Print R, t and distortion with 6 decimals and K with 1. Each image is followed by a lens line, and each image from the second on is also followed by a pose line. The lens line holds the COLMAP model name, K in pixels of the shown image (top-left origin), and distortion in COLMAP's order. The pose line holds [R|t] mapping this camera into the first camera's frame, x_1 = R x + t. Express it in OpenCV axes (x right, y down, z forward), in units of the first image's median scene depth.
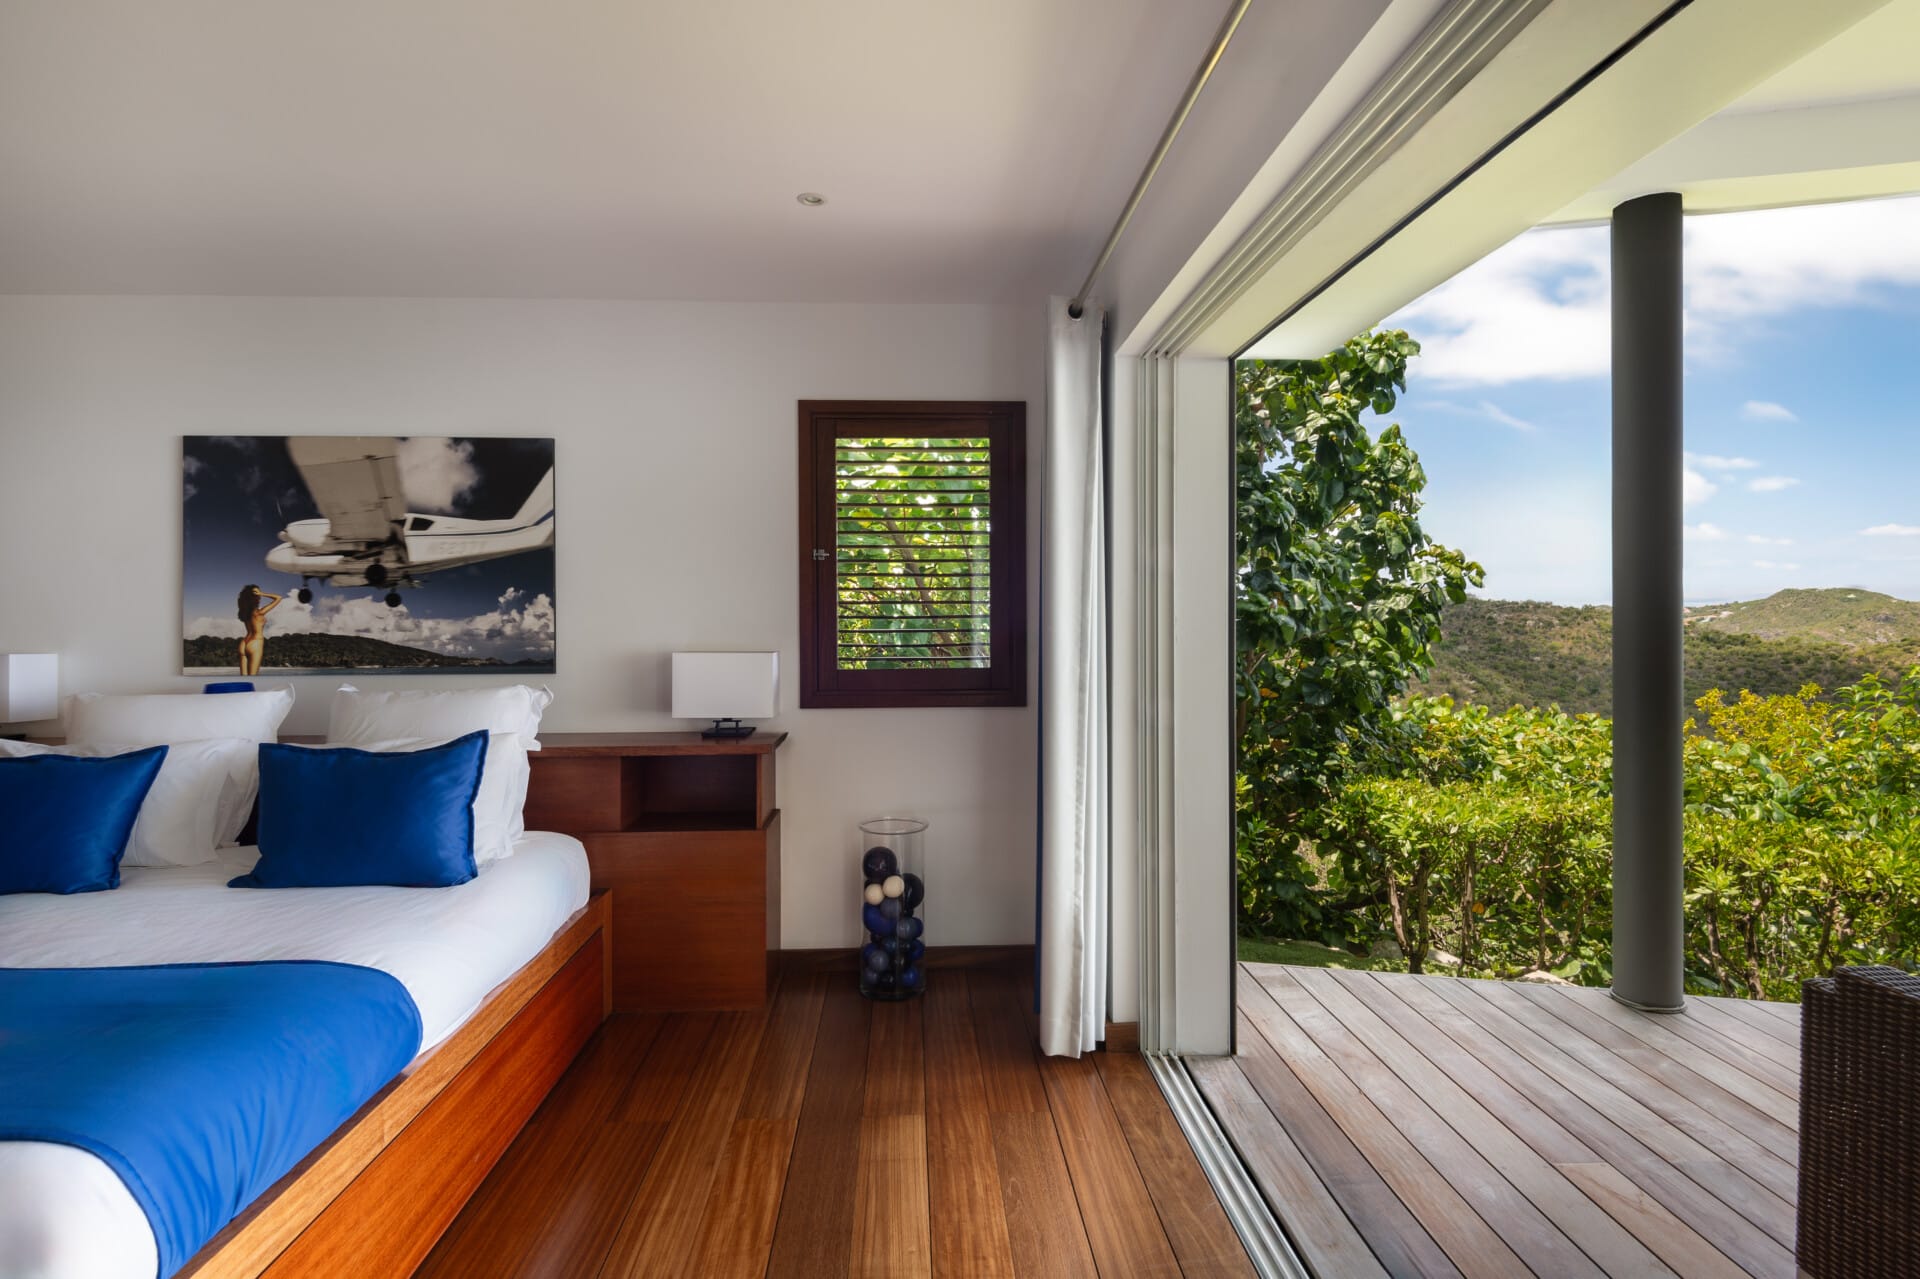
lens RADIAL K [[967.5, 0, 960.2], [0, 967.5, 634.9], [0, 0, 1]] dist [-0.001004, 0.000158]
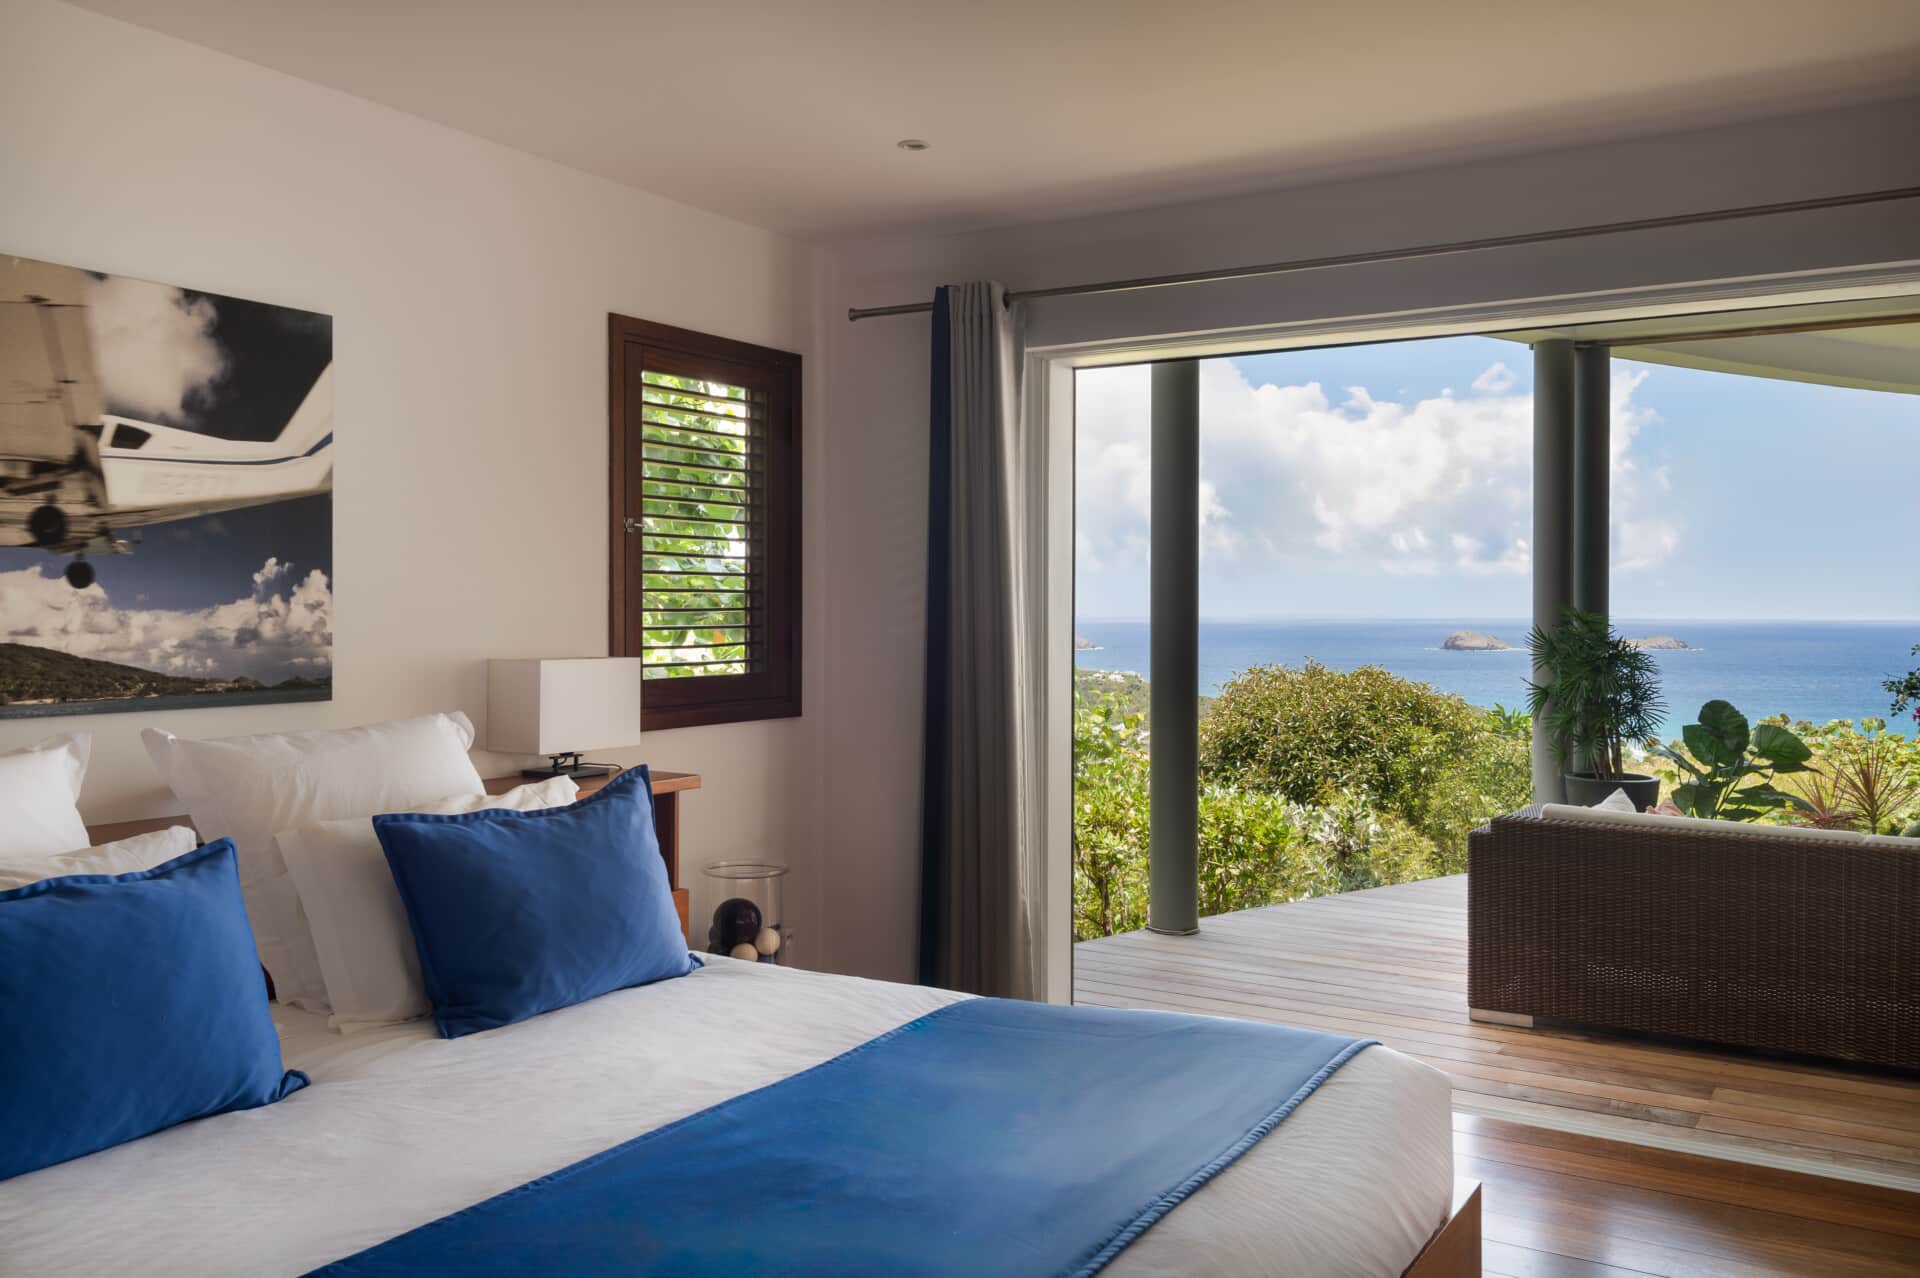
lens RADIAL K [[1574.4, 0, 960.5], [0, 1574.4, 632.7], [0, 0, 1]] dist [-0.004196, 0.005800]
pose [[0.569563, -0.008655, 0.821902, -1.020033], [0.007449, 0.999958, 0.005367, -0.005284], [-0.821914, 0.003066, 0.569604, 0.107594]]
